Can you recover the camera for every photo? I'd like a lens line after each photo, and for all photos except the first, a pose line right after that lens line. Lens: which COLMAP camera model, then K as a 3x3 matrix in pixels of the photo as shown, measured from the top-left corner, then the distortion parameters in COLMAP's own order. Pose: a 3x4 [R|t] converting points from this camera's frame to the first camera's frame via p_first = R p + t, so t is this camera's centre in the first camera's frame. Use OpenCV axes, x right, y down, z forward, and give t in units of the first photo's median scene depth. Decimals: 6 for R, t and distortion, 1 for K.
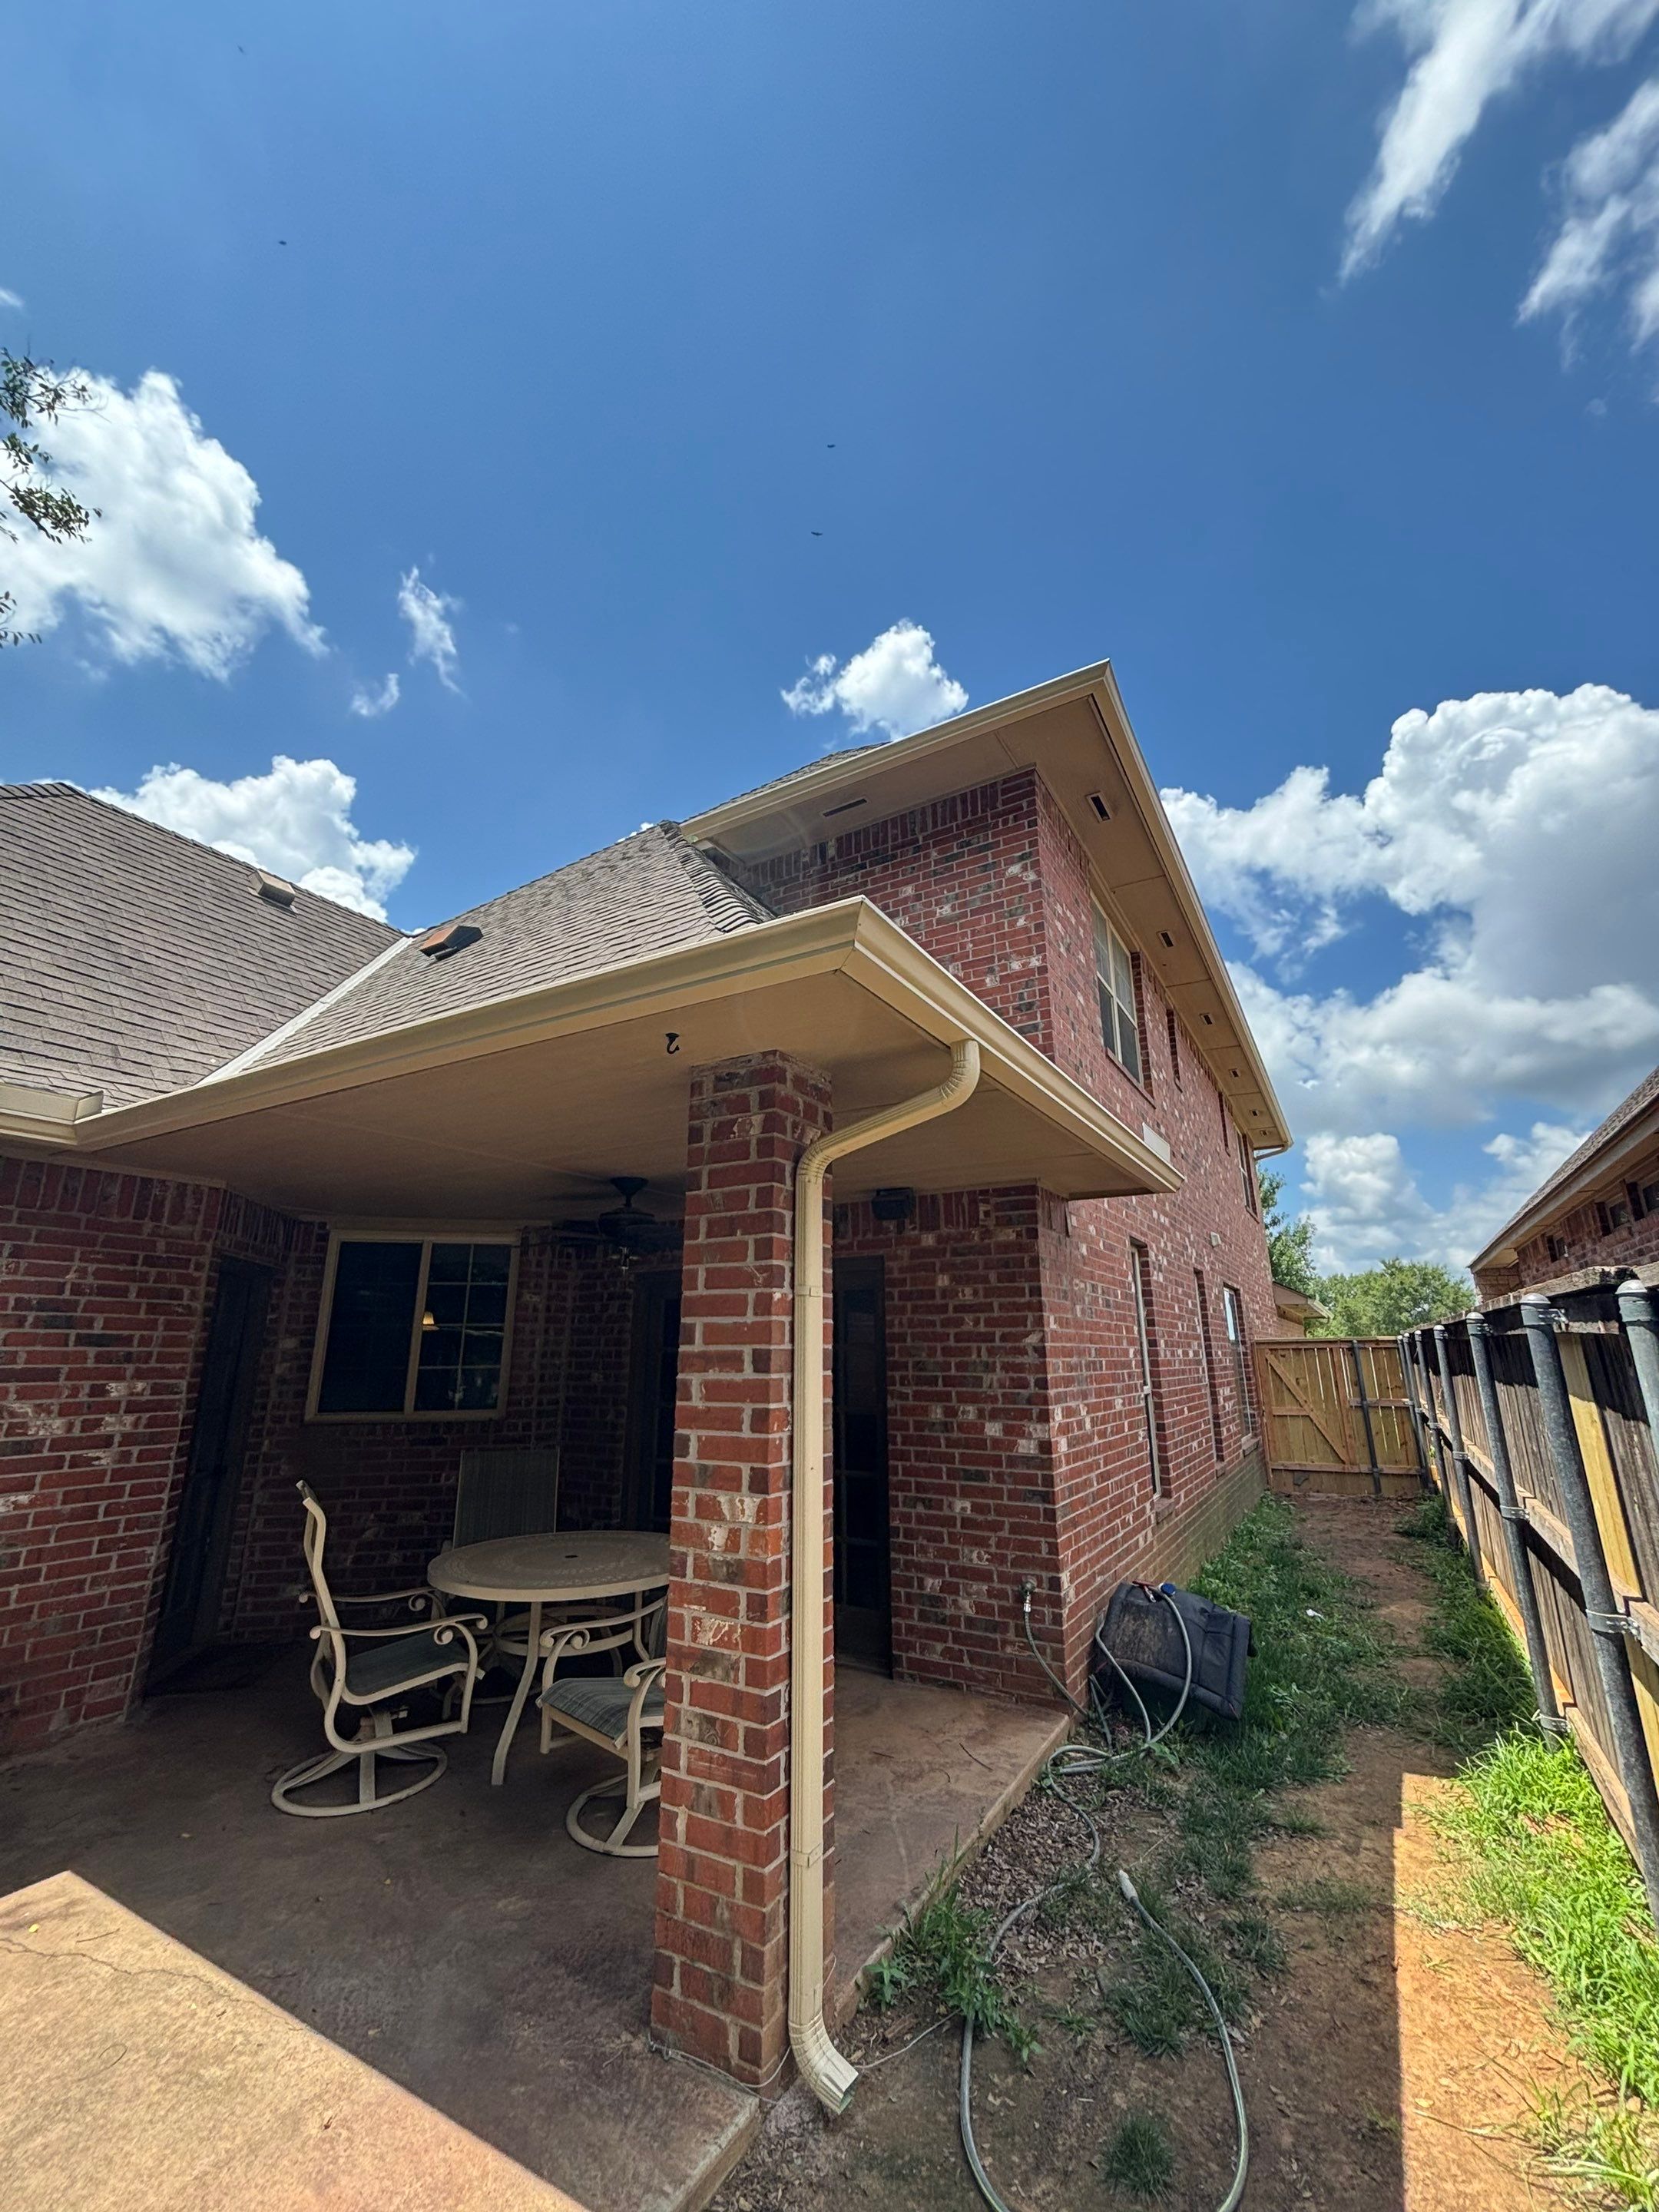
lens RADIAL K [[886.2, 0, 829.5], [0, 886.2, 1106.0], [0, 0, 1]] dist [-0.019955, 0.007332]
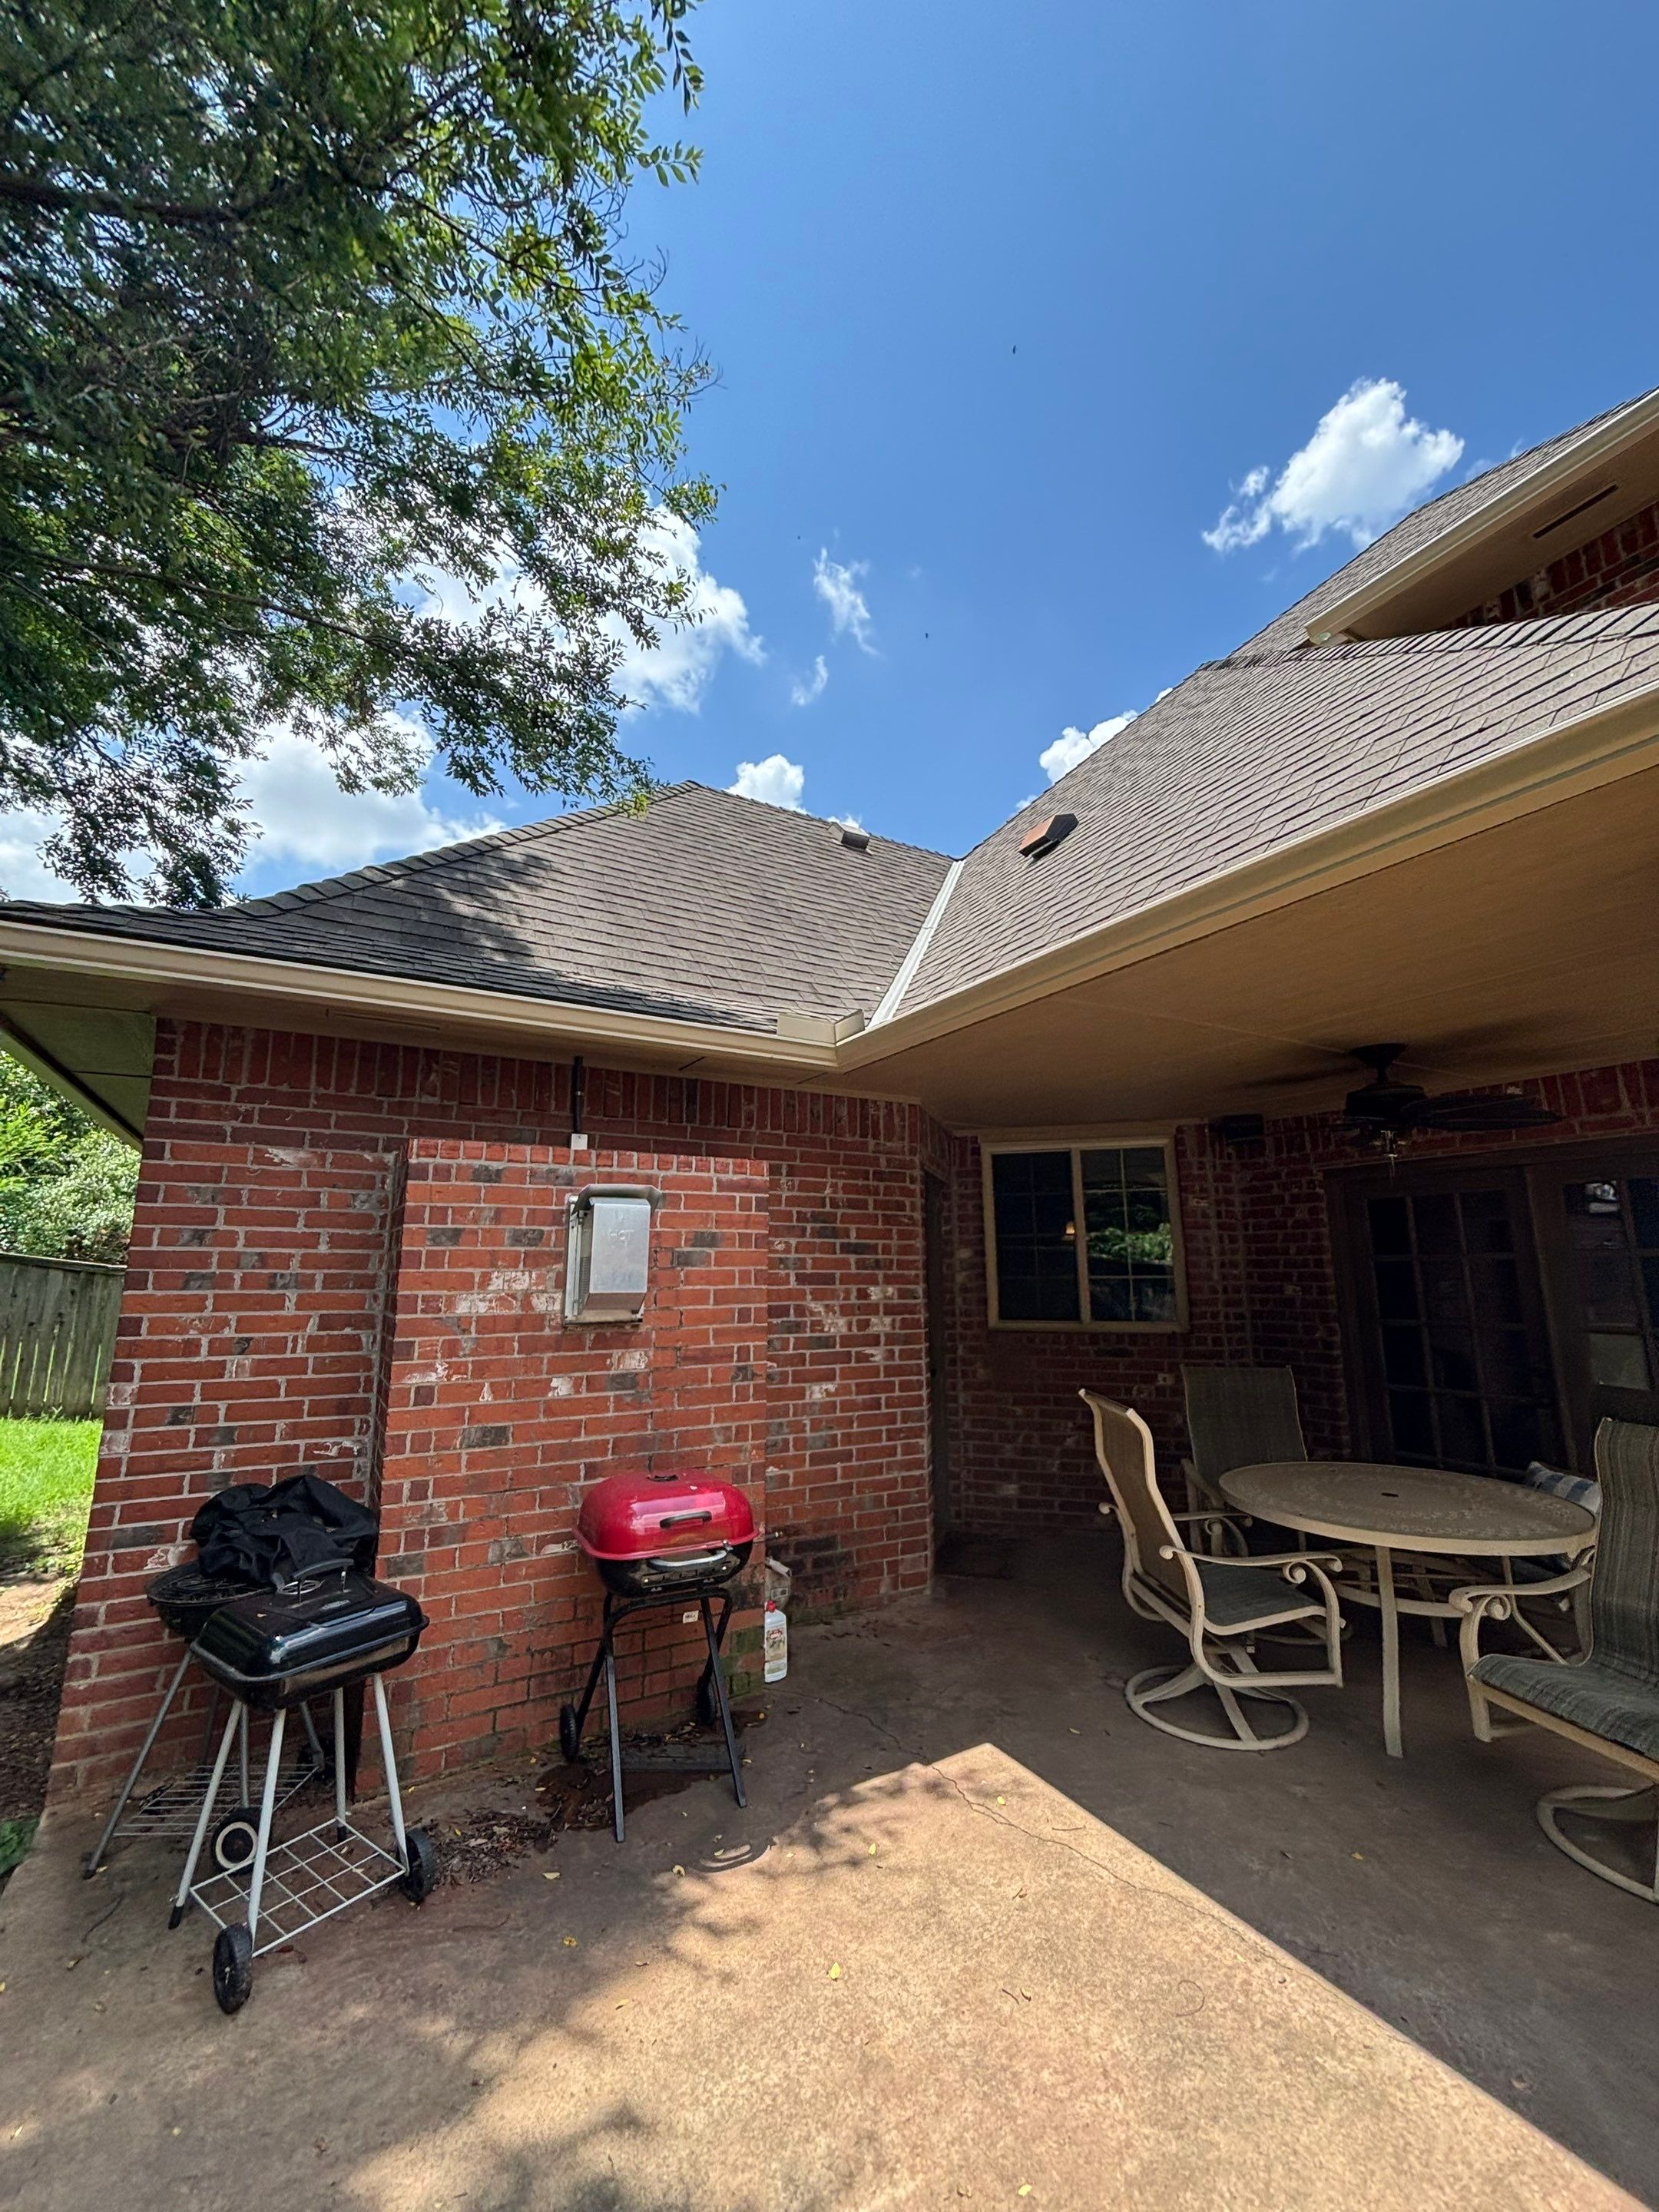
lens RADIAL K [[879.1, 0, 829.5], [0, 879.1, 1106.0], [0, 0, 1]] dist [0.000220, -0.000176]
pose [[0.870236, -0.086736, -0.484939, -0.322542], [0.127582, 0.990475, 0.051793, 0.032809], [0.475827, -0.106941, 0.873013, 0.055857]]
